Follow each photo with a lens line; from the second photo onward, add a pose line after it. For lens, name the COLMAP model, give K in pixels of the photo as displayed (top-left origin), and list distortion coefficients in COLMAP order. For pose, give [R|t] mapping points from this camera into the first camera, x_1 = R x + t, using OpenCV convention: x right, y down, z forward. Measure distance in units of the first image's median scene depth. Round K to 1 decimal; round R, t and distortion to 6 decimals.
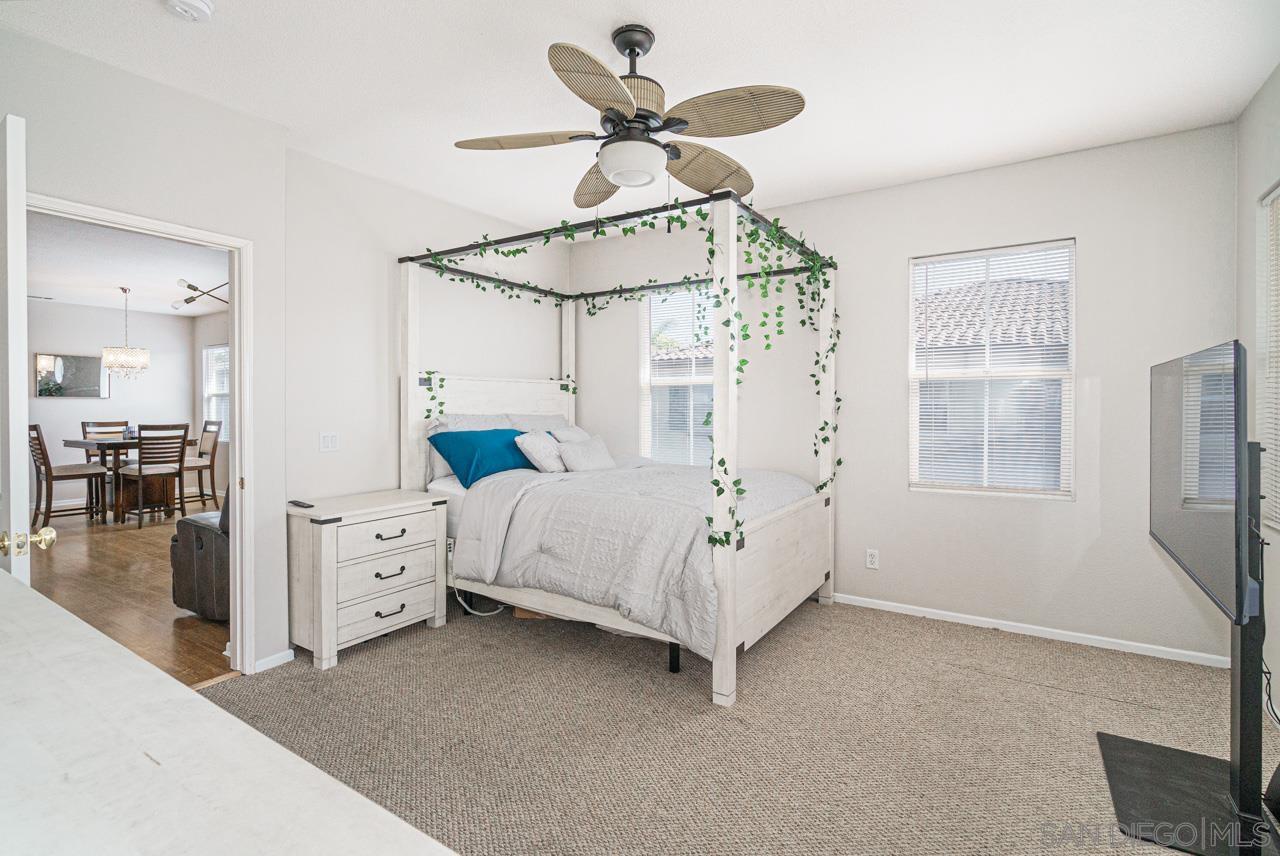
lens RADIAL K [[601.6, 0, 645.1], [0, 601.6, 410.9], [0, 0, 1]] dist [0.002393, 0.000374]
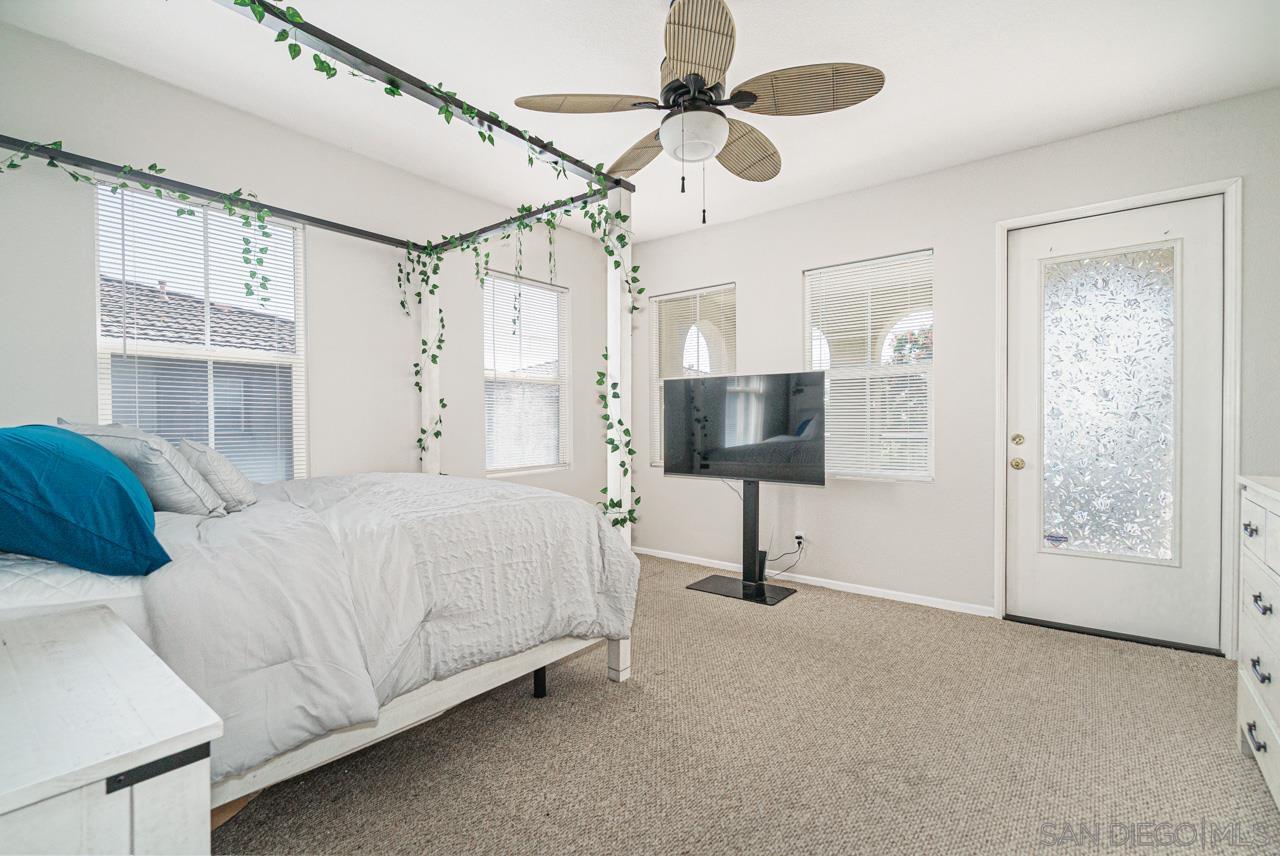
lens RADIAL K [[574.5, 0, 640.0], [0, 574.5, 428.0], [0, 0, 1]] dist [0.000071, 0.000047]
pose [[0.104884, -0.012937, 0.994400, -0.571618], [0.009522, 0.999883, 0.012004, 0.030822], [-0.994439, 0.008210, 0.104995, 0.582633]]
